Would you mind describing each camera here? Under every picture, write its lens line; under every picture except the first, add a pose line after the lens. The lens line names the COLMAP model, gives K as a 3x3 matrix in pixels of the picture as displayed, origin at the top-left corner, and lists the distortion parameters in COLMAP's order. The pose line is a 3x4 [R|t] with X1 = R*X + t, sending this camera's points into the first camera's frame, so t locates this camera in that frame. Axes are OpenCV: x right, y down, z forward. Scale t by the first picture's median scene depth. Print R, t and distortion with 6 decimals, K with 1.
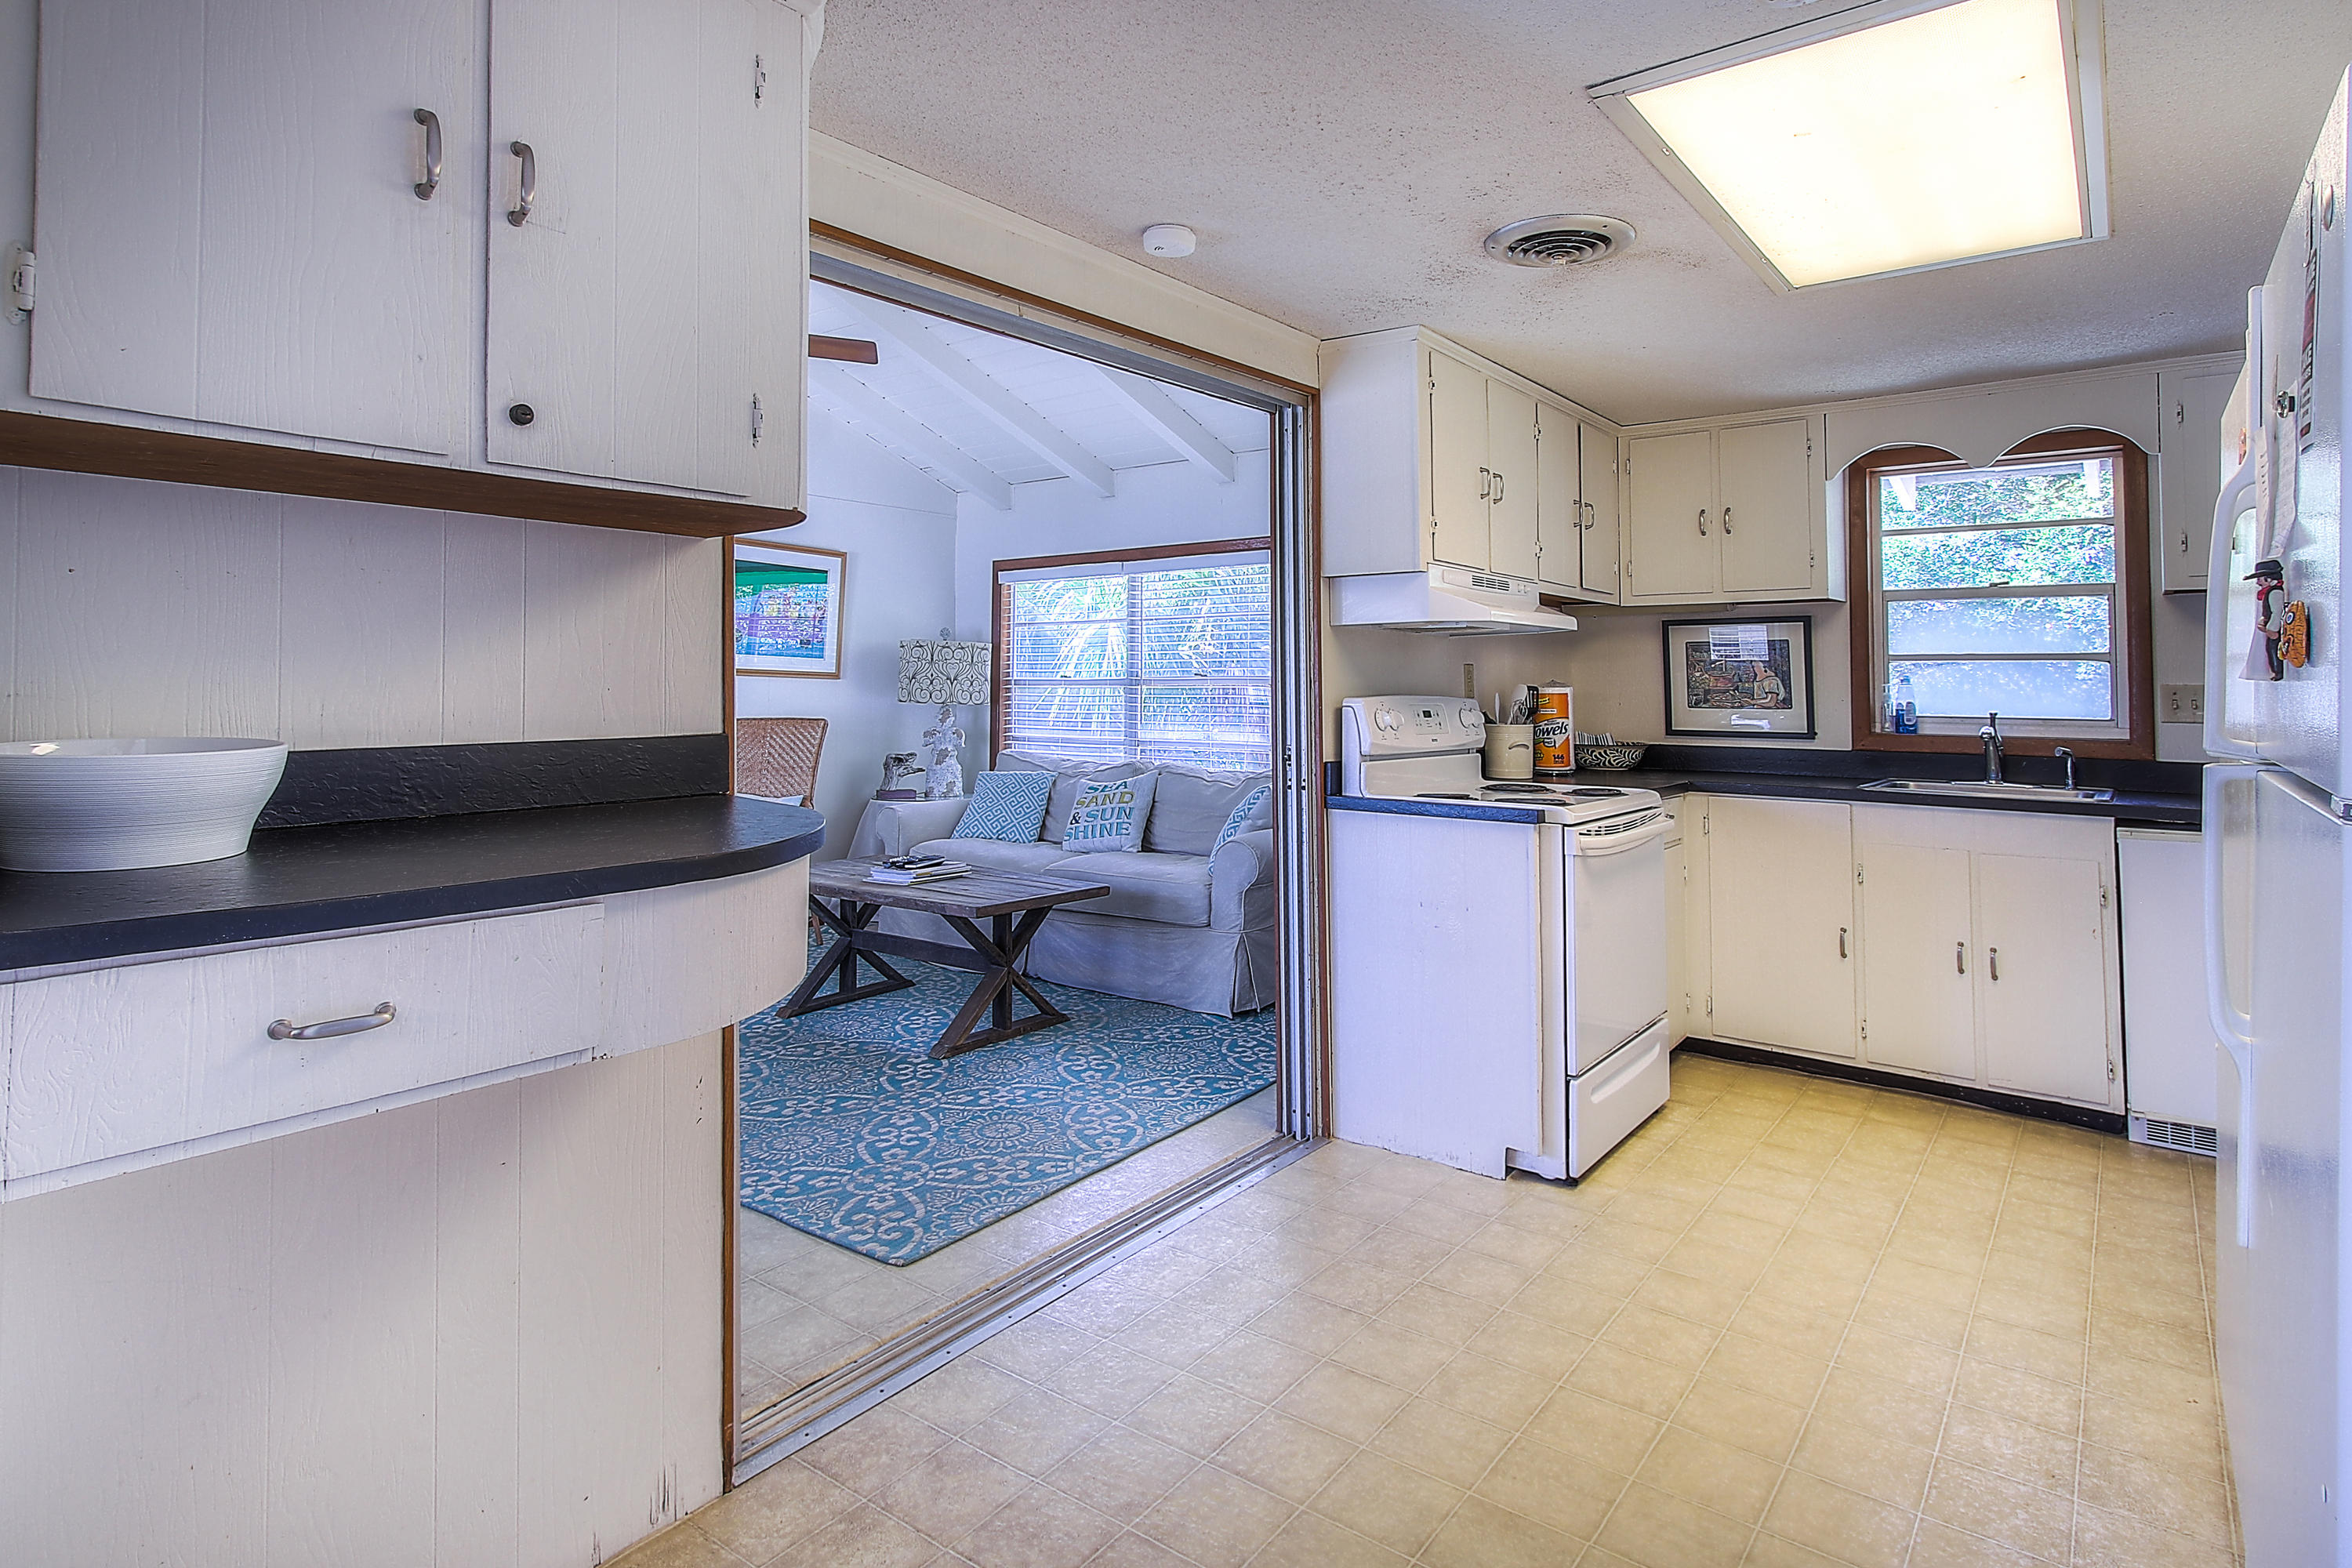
lens RADIAL K [[1226.1, 0, 1178.6], [0, 1226.1, 653.8], [0, 0, 1]] dist [0.000548, -0.000102]
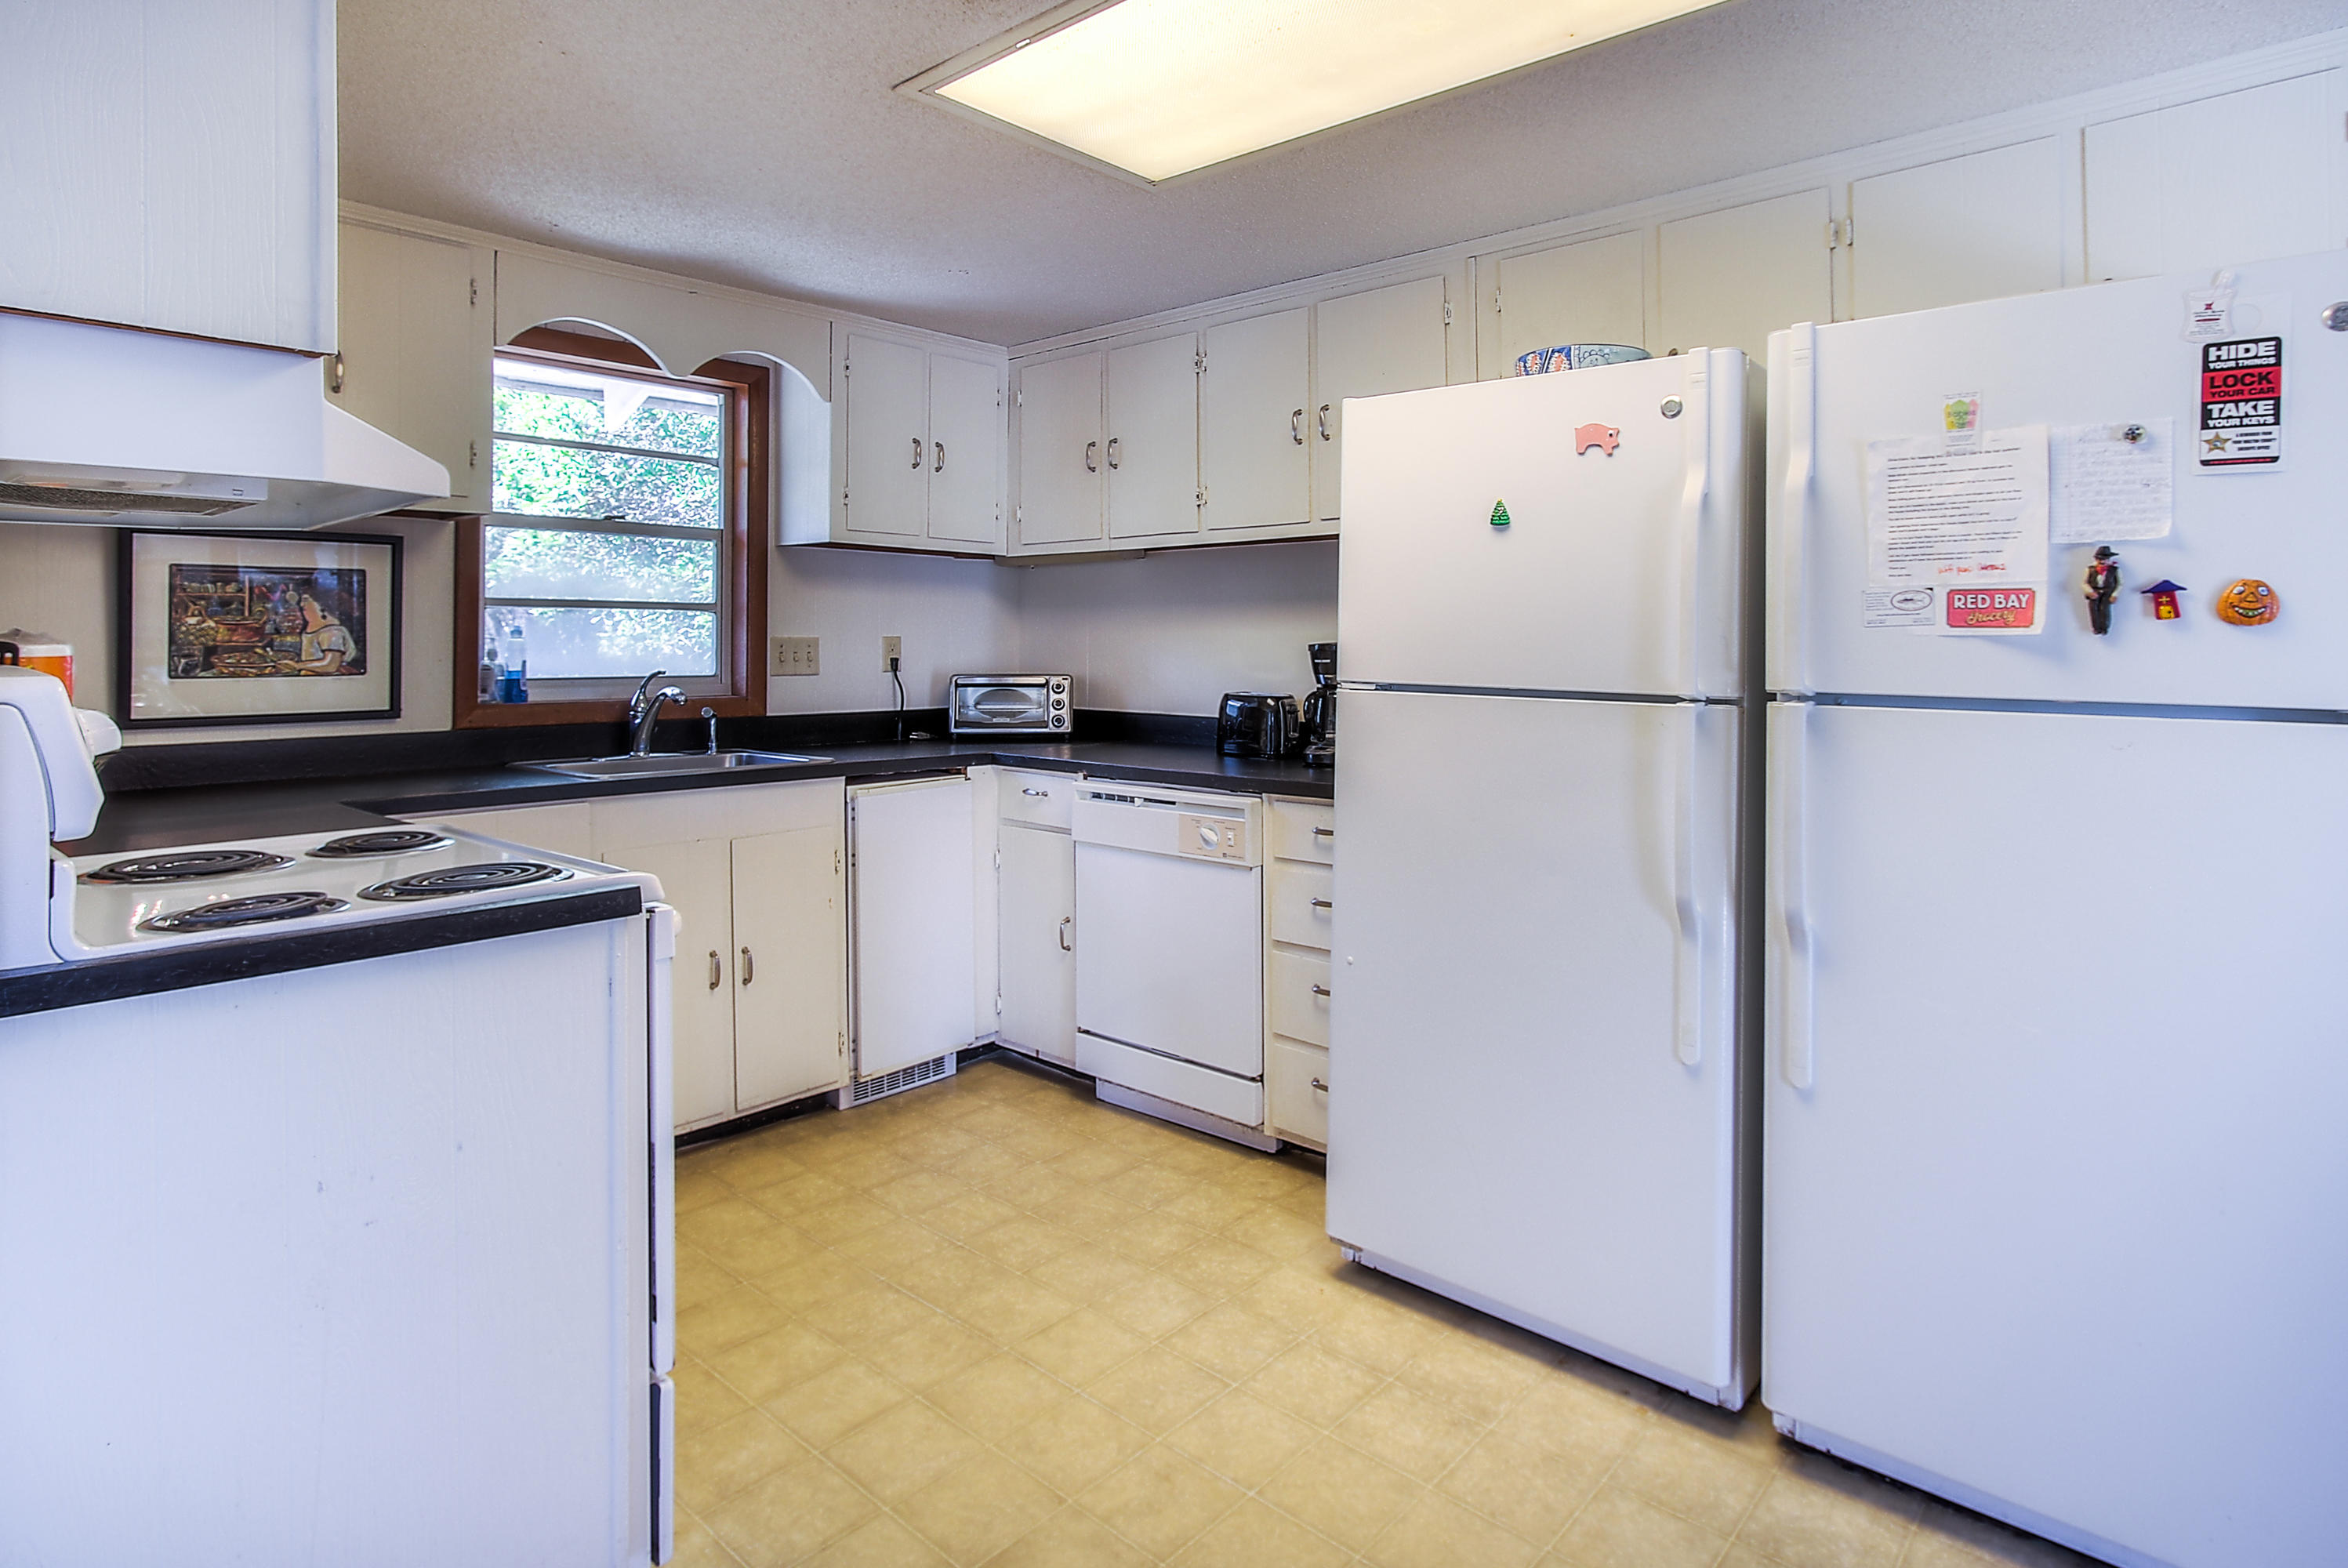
lens RADIAL K [[1244.6, 0, 1173.0], [0, 1244.6, 608.3], [0, 0, 1]] dist [0.001623, 0.000252]
pose [[0.059481, 0.025601, 0.997901, -0.153120], [-0.022015, 0.999462, -0.024329, 0.016462], [-0.997987, -0.020522, 0.060013, 0.546150]]
